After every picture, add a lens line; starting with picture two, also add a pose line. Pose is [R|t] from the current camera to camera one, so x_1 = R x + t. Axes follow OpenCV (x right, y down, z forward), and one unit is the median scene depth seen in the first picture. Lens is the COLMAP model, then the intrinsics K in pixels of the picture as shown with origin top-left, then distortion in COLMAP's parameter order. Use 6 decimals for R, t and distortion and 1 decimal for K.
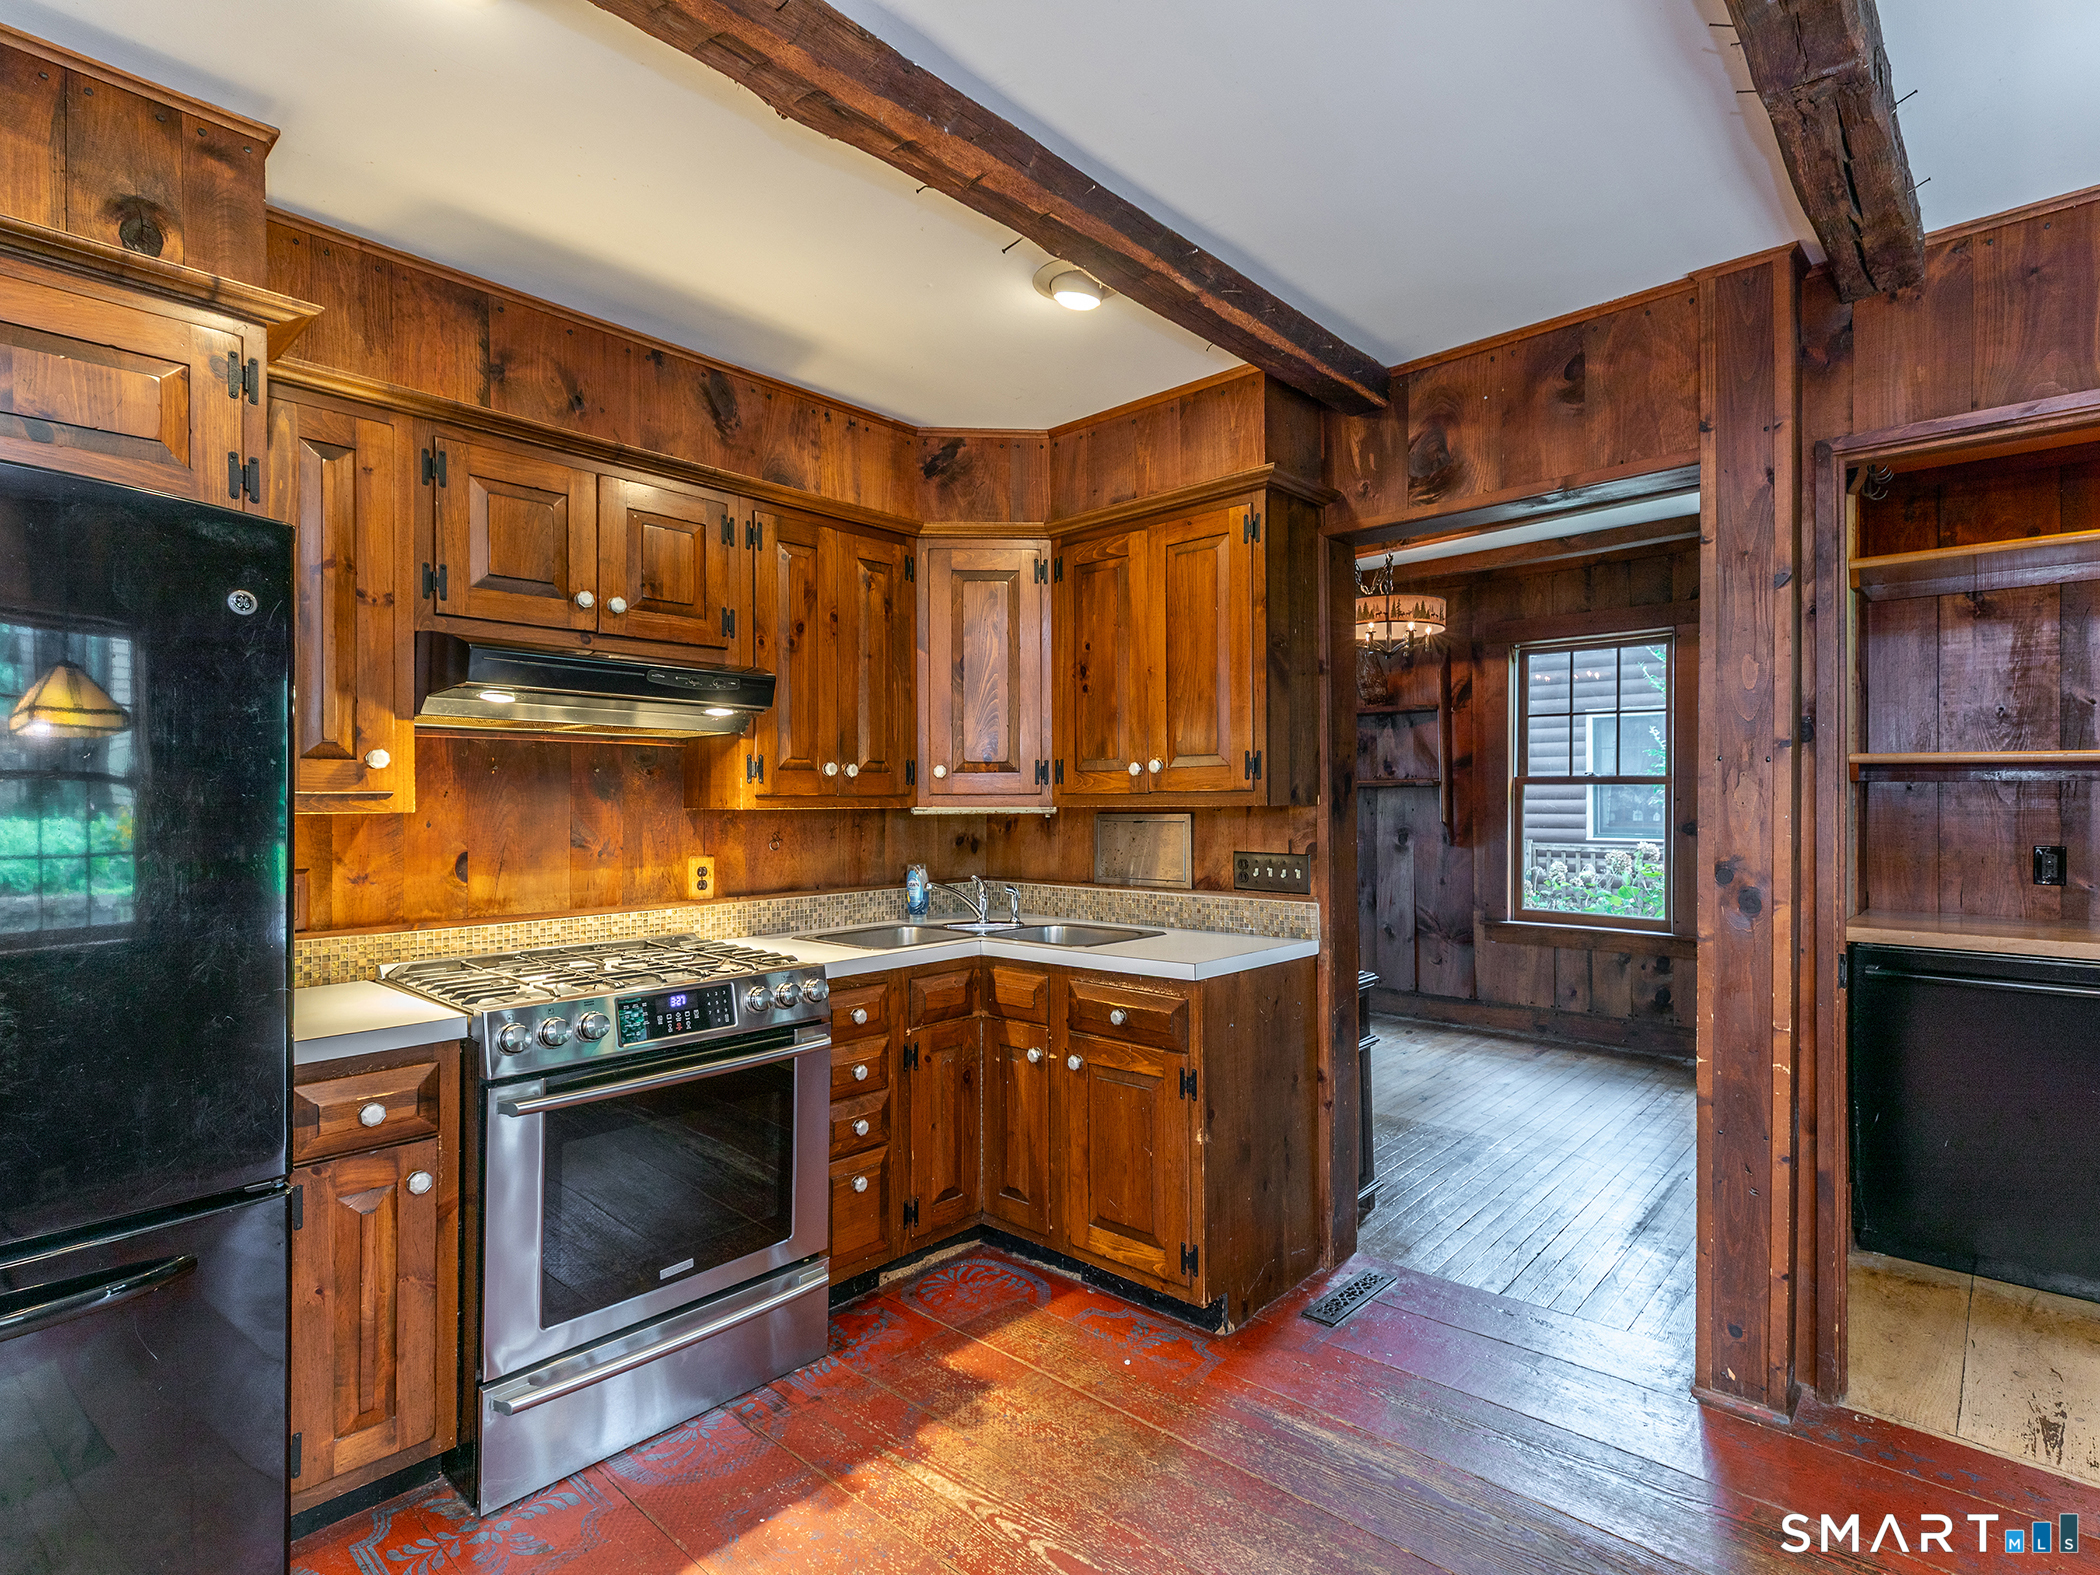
lens RADIAL K [[1076.0, 0, 1034.1], [0, 1076.0, 794.2], [0, 0, 1]] dist [0.024310, -0.005793]
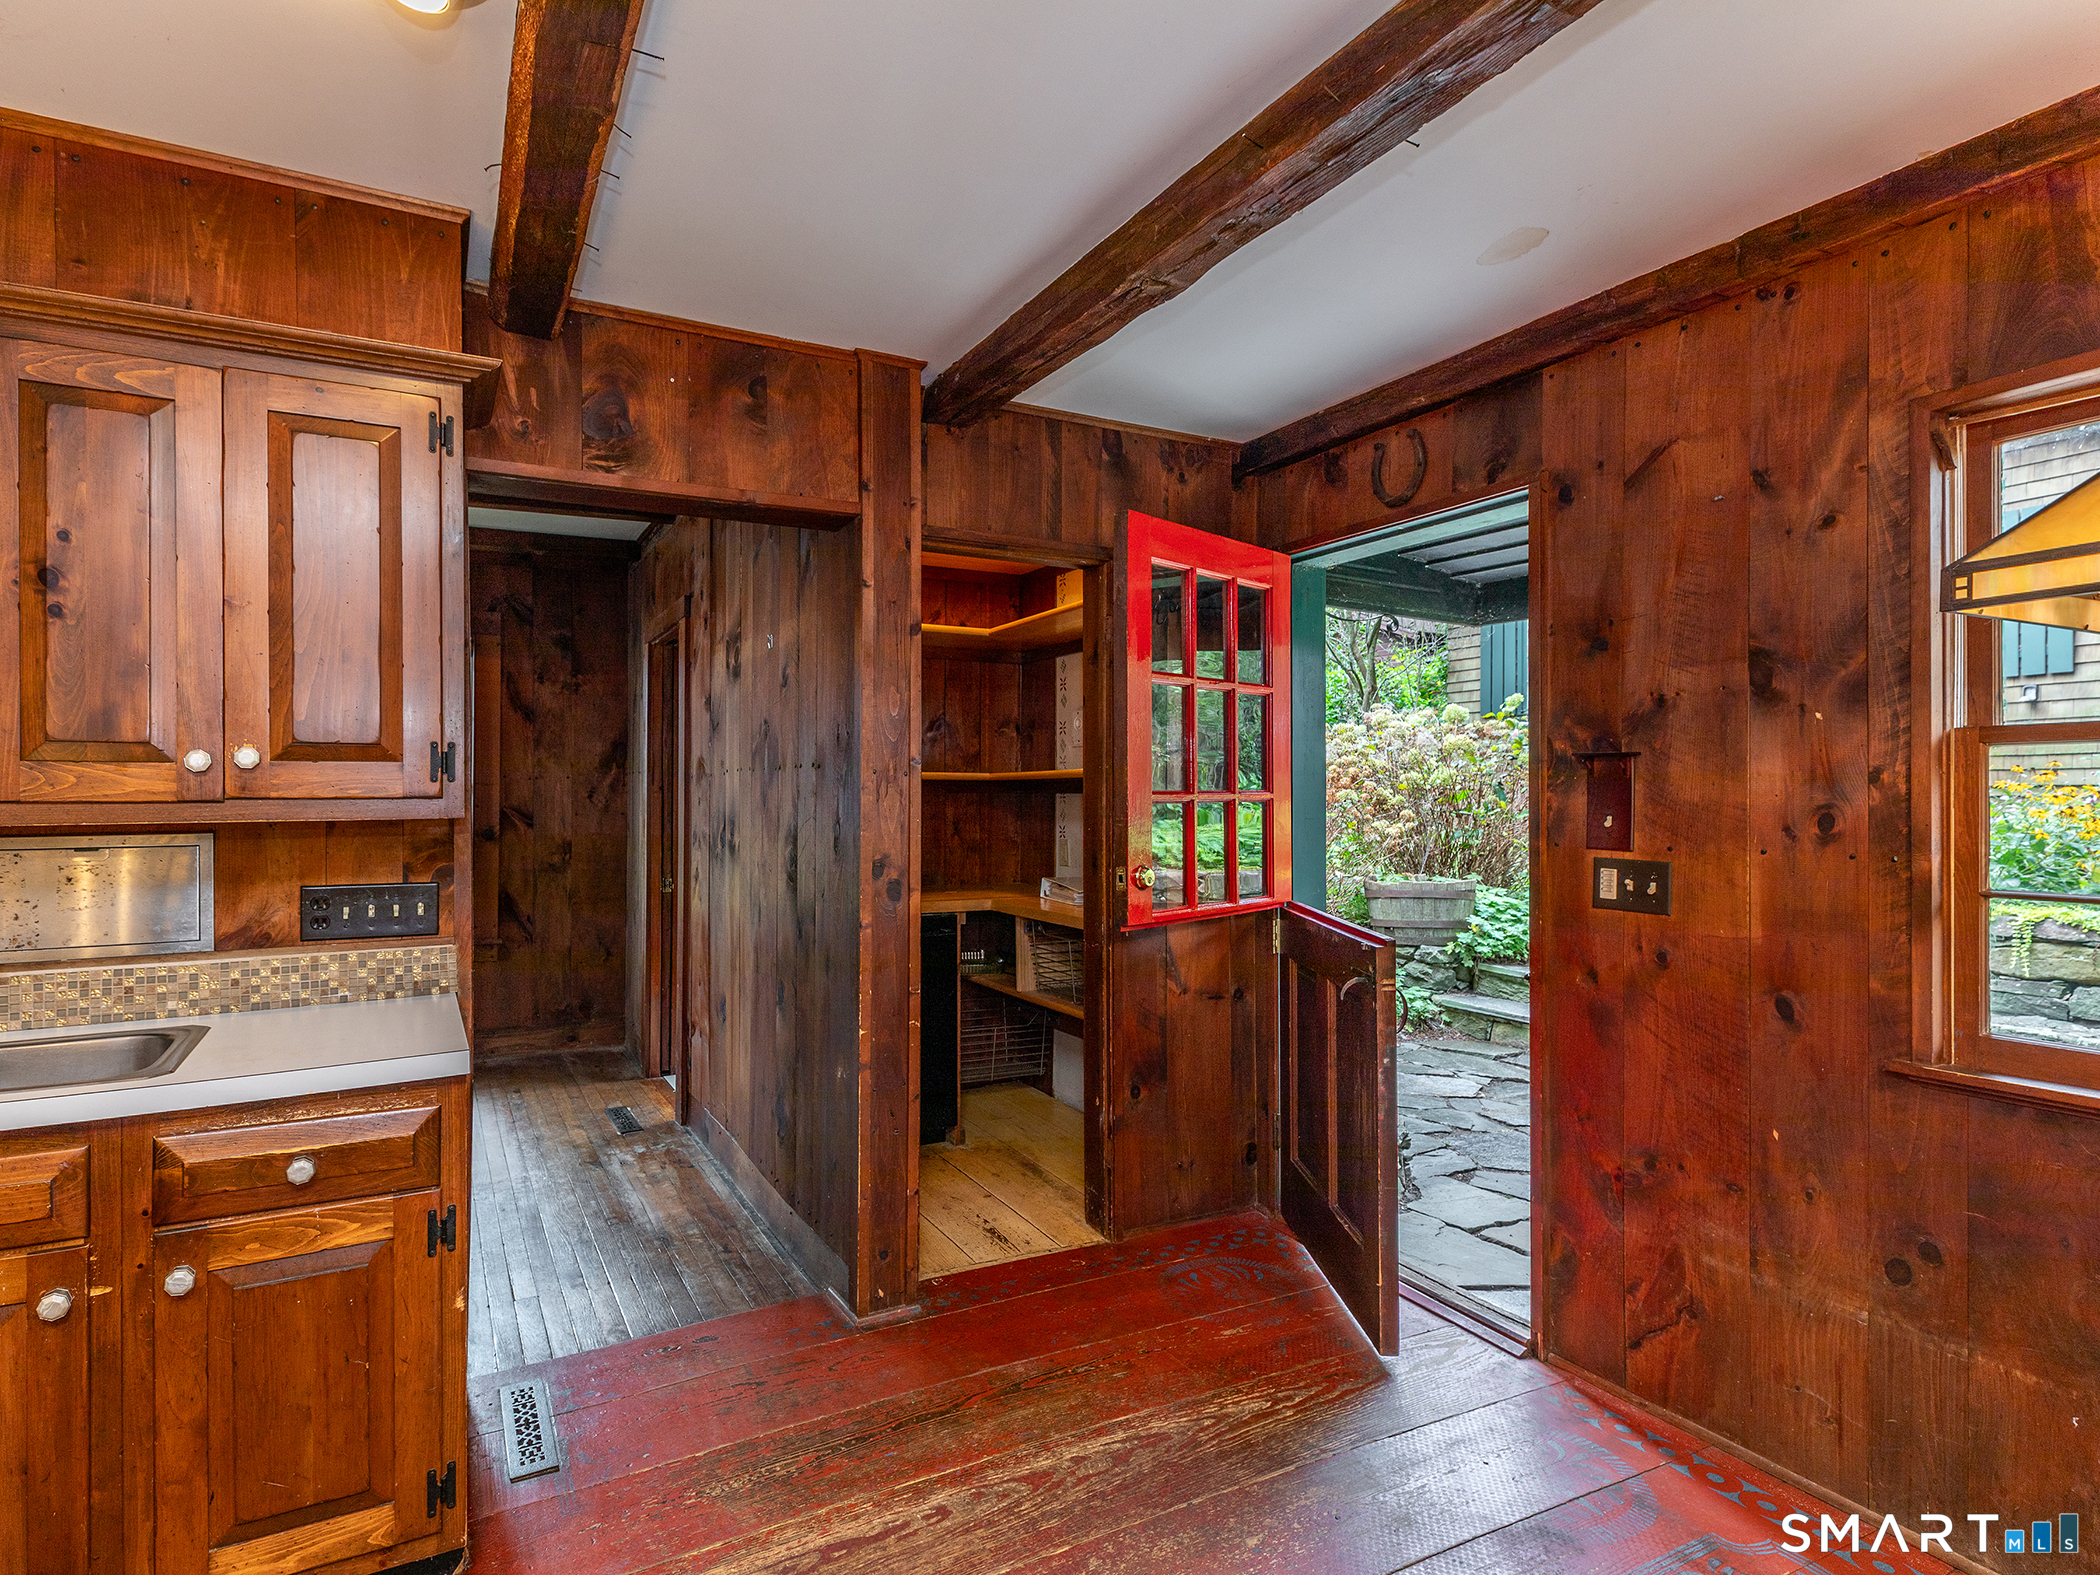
lens RADIAL K [[1076.0, 0, 1034.4], [0, 1076.0, 783.8], [0, 0, 1]] dist [0.024310, -0.005793]
pose [[0.334721, 0.011422, 0.942248, -0.385214], [-0.005713, 0.999933, -0.010092, -0.008765], [-0.942300, -0.002005, 0.334764, 0.419218]]
